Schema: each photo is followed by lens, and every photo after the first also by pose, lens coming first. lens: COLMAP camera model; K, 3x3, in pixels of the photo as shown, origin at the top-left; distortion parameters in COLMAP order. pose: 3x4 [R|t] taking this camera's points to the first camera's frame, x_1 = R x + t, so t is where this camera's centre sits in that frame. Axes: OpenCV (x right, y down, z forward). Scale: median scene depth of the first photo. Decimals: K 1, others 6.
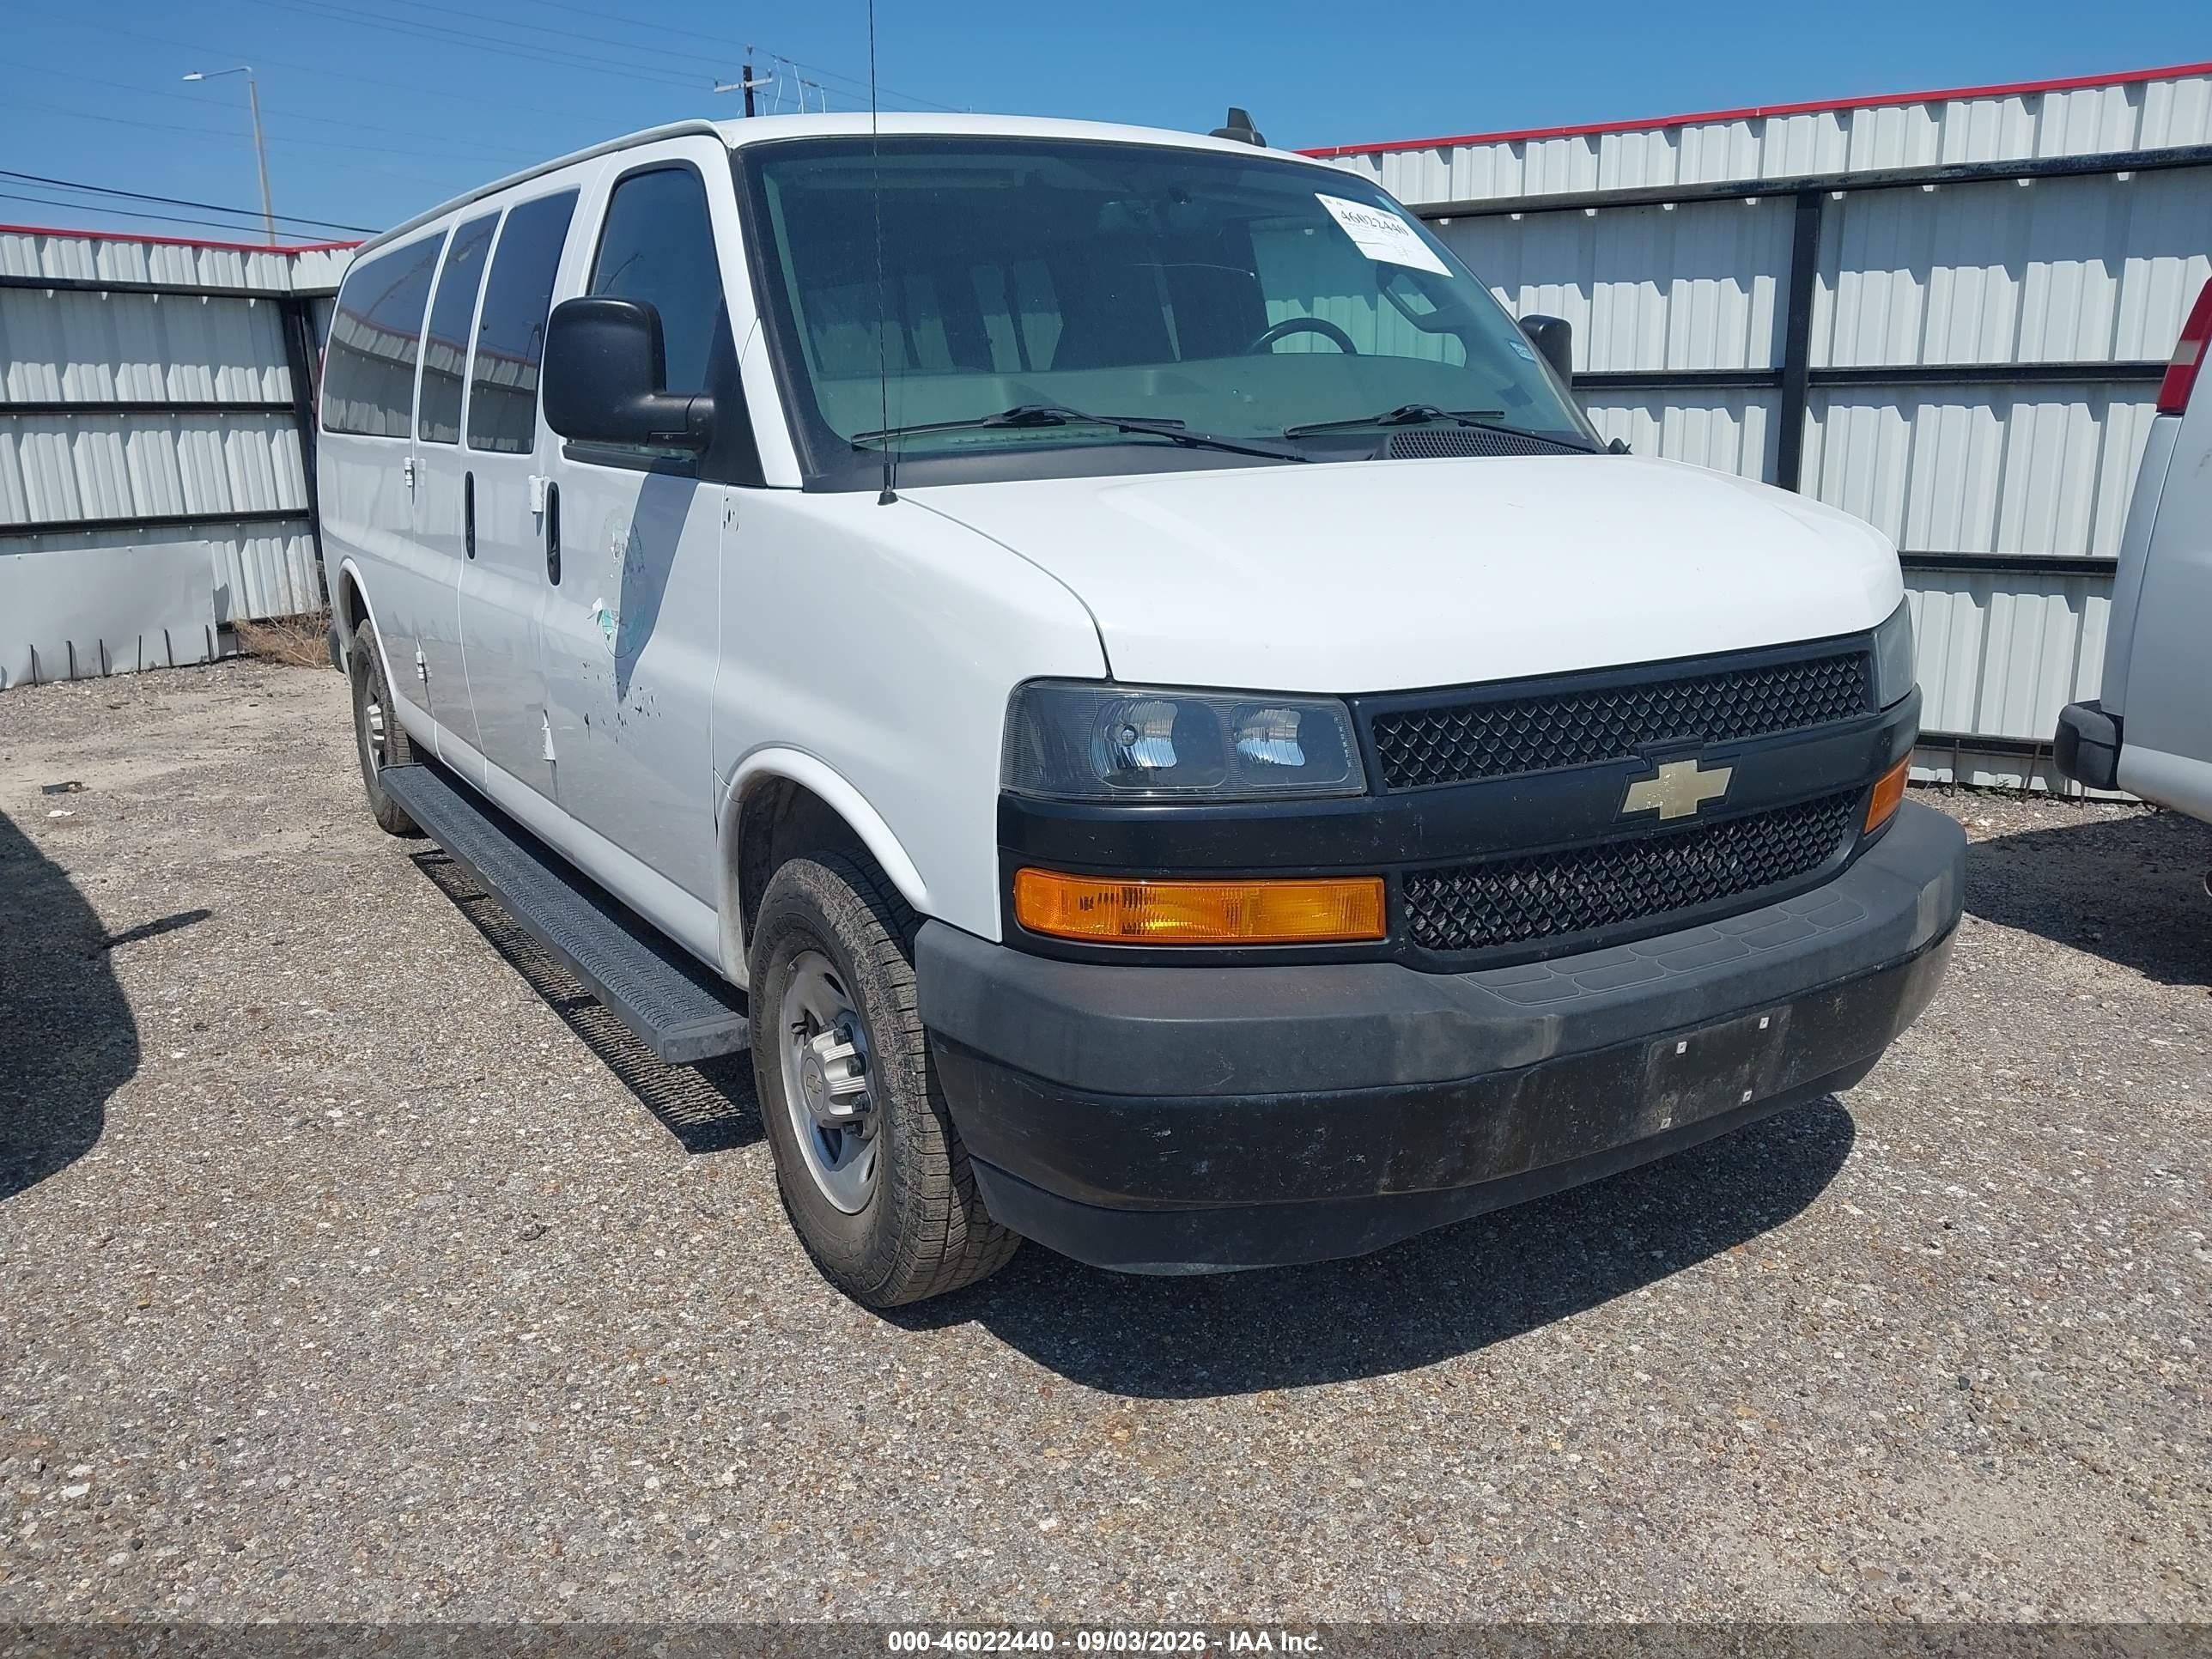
lens RADIAL K [[1691.2, 0, 1126.9], [0, 1691.2, 832.7], [0, 0, 1]] dist [0.048499, 0.000851]
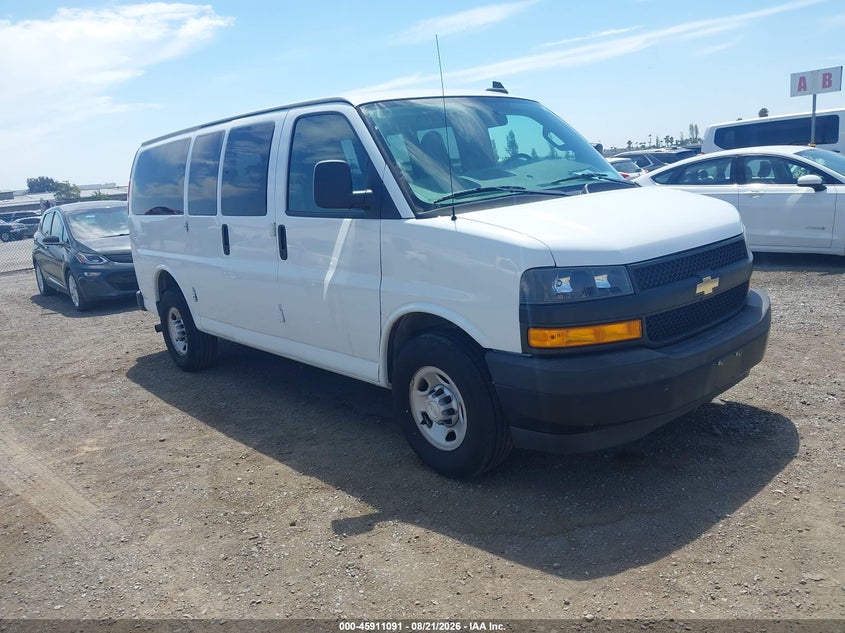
lens RADIAL K [[646.1, 0, 430.5], [0, 646.1, 317.7], [0, 0, 1]] dist [0.048499, 0.000851]
pose [[0.989941, -0.098658, 0.101411, -0.333880], [0.102254, 0.994279, -0.030885, 0.018264], [-0.097784, 0.040944, 0.994365, -0.179175]]
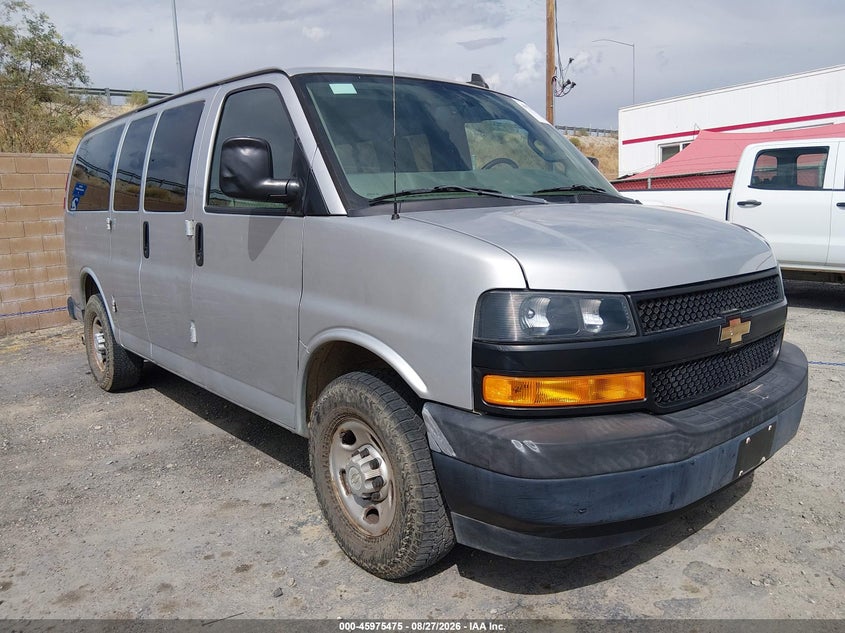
lens RADIAL K [[646.1, 0, 430.5], [0, 646.1, 317.7], [0, 0, 1]] dist [0.048499, 0.000851]
pose [[0.991952, -0.033222, 0.122177, -0.212868], [0.042434, 0.996385, -0.073589, 0.004873], [-0.119291, 0.078181, 0.989776, 0.144016]]
